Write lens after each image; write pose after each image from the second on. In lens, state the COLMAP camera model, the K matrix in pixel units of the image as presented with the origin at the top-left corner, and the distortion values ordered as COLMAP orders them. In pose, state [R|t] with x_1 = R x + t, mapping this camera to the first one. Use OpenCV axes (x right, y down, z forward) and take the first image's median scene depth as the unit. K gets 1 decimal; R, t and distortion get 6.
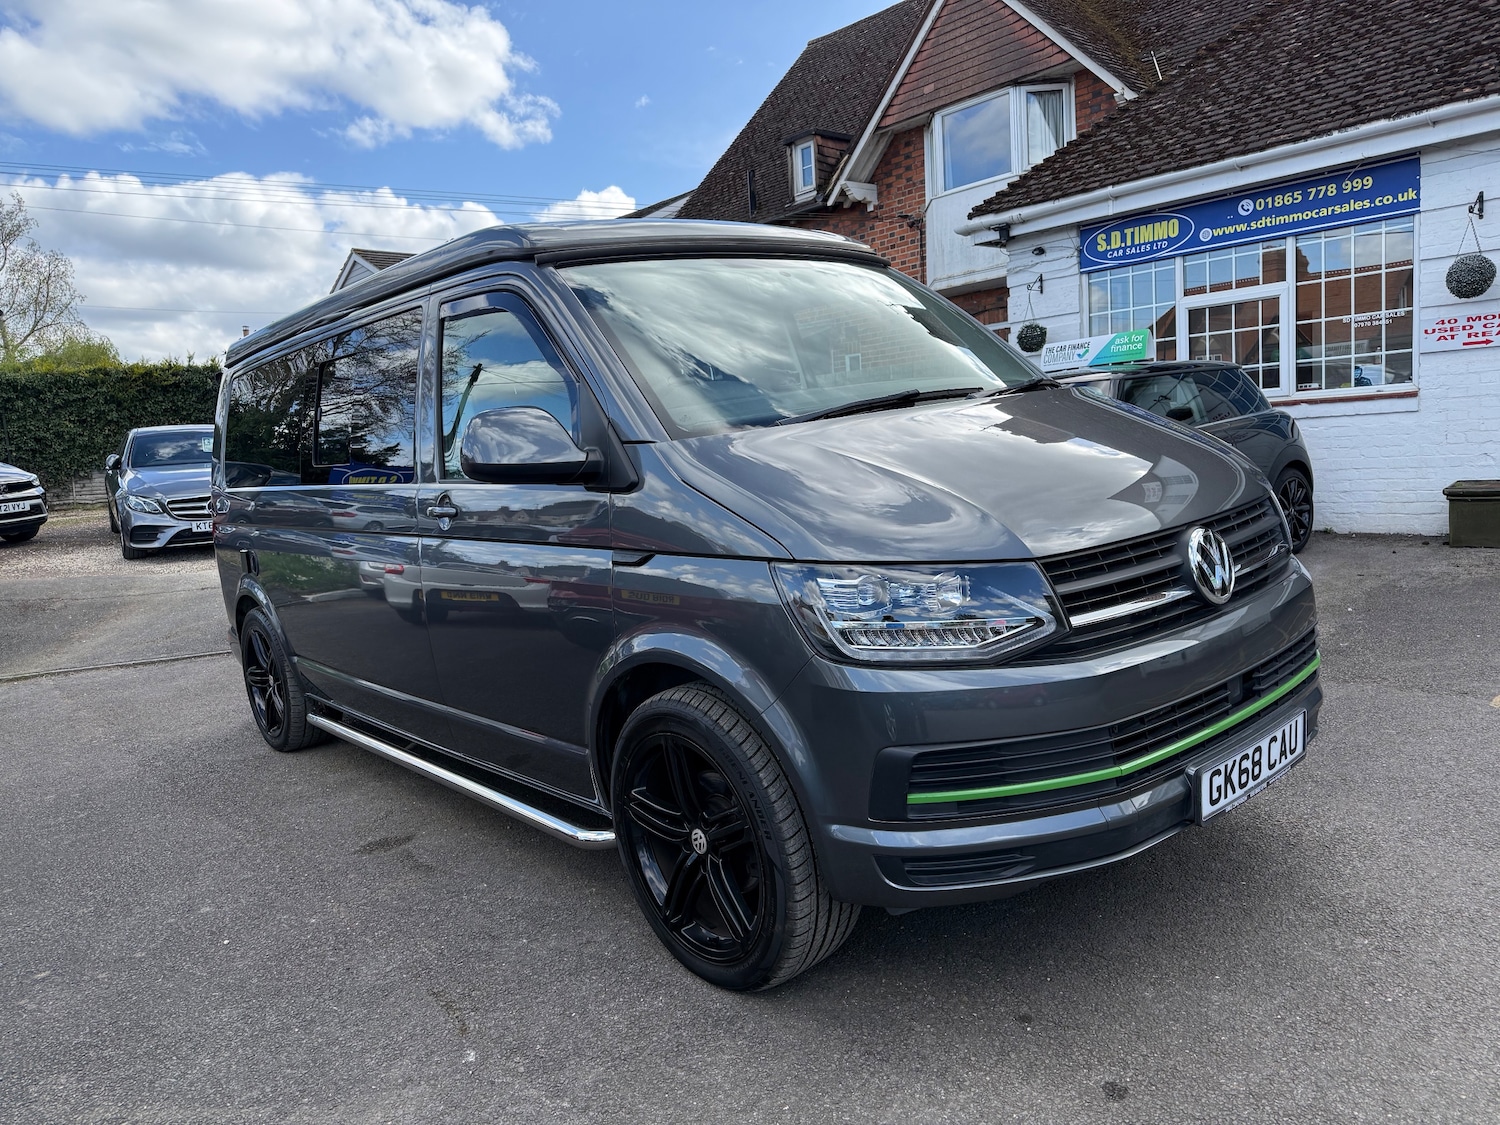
lens RADIAL K [[1068.0, 0, 746.4], [0, 1068.0, 562.6], [0, 0, 1]] dist [0.019245, -0.017171]
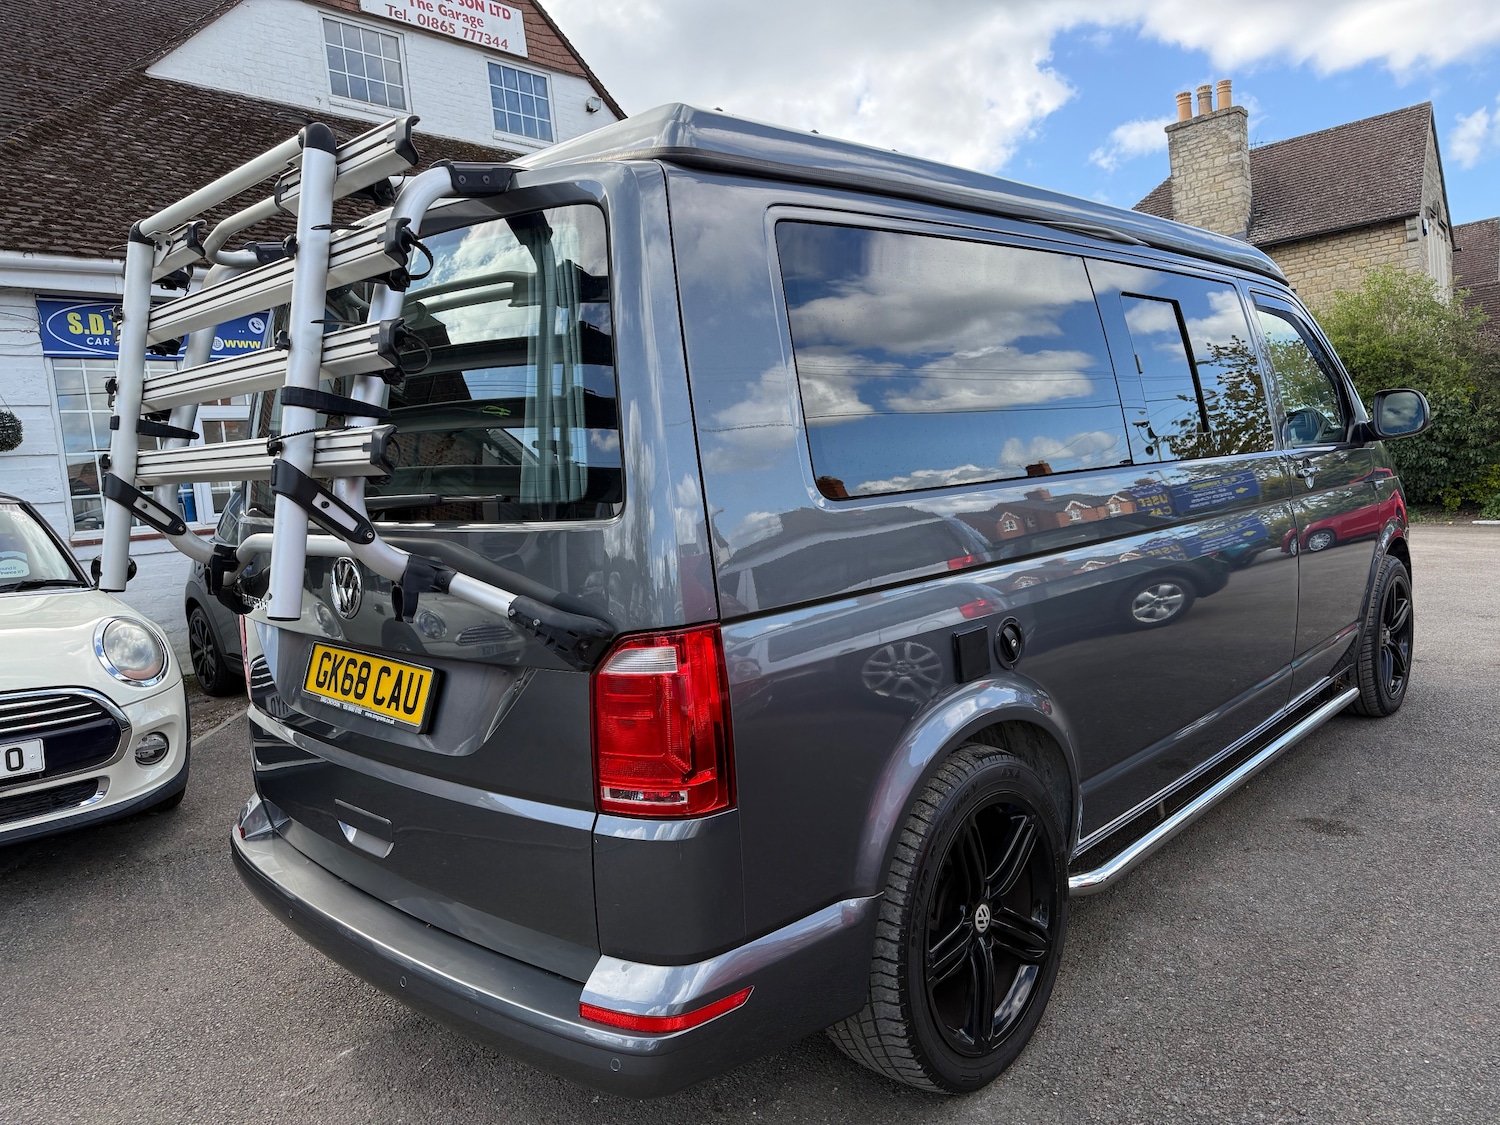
lens RADIAL K [[1074.7, 0, 745.6], [0, 1074.7, 559.6], [0, 0, 1]] dist [0.010485, -0.005388]
pose [[-0.104021, 0.006120, 0.994556, -0.644911], [0.207651, 0.978077, 0.015700, -0.048622], [-0.972657, 0.208154, -0.103011, 0.808306]]
